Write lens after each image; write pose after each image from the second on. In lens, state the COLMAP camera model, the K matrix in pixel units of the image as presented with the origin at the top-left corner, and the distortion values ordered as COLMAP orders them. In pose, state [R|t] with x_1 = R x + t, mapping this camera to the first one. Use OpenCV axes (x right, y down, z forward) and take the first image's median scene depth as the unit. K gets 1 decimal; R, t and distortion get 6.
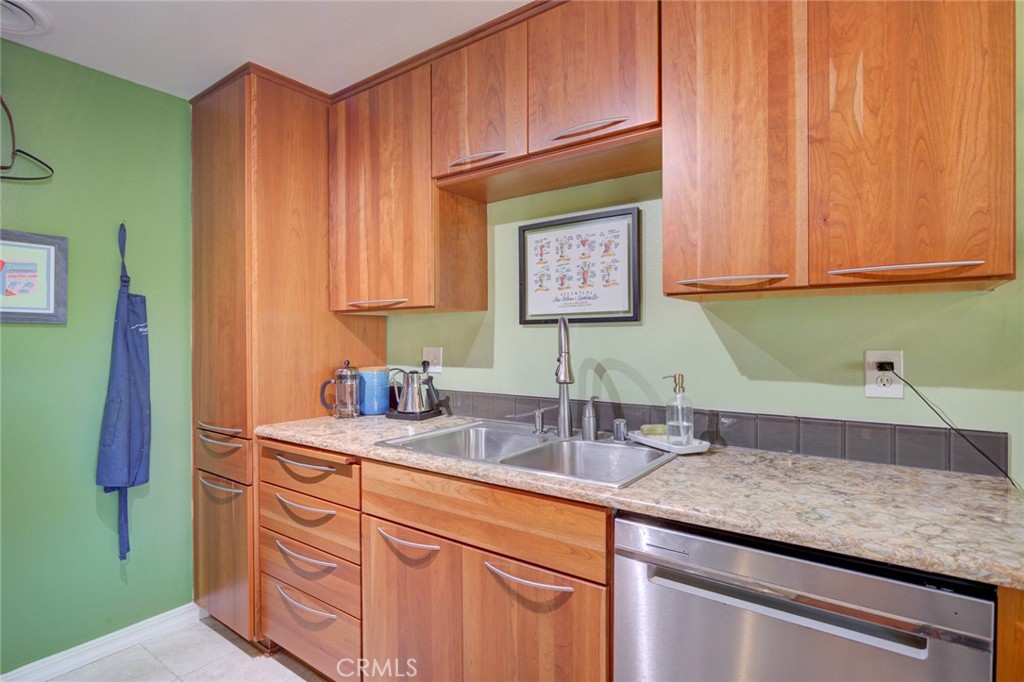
lens RADIAL K [[511.2, 0, 504.5], [0, 511.2, 339.5], [0, 0, 1]] dist [-0.007002, -0.000024]
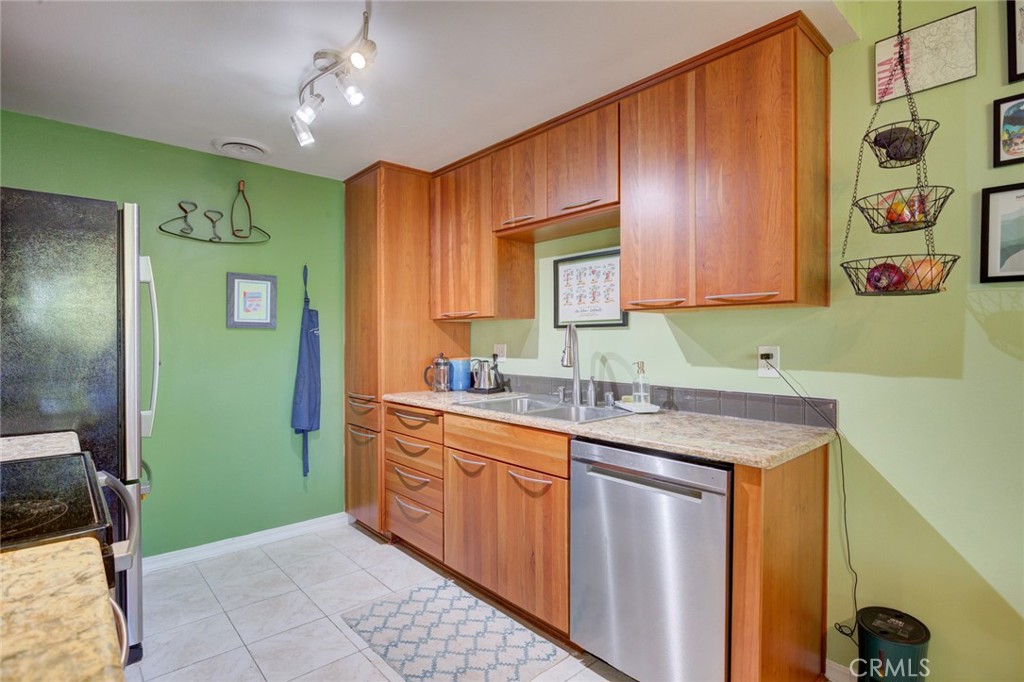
lens RADIAL K [[511.2, 0, 516.7], [0, 511.2, 340.9], [0, 0, 1]] dist [-0.007002, -0.000024]
pose [[0.979617, 0.003372, -0.200844, 0.245903], [-0.003279, 0.999994, 0.000797, 0.005345], [0.200845, -0.000123, 0.979623, -0.488700]]
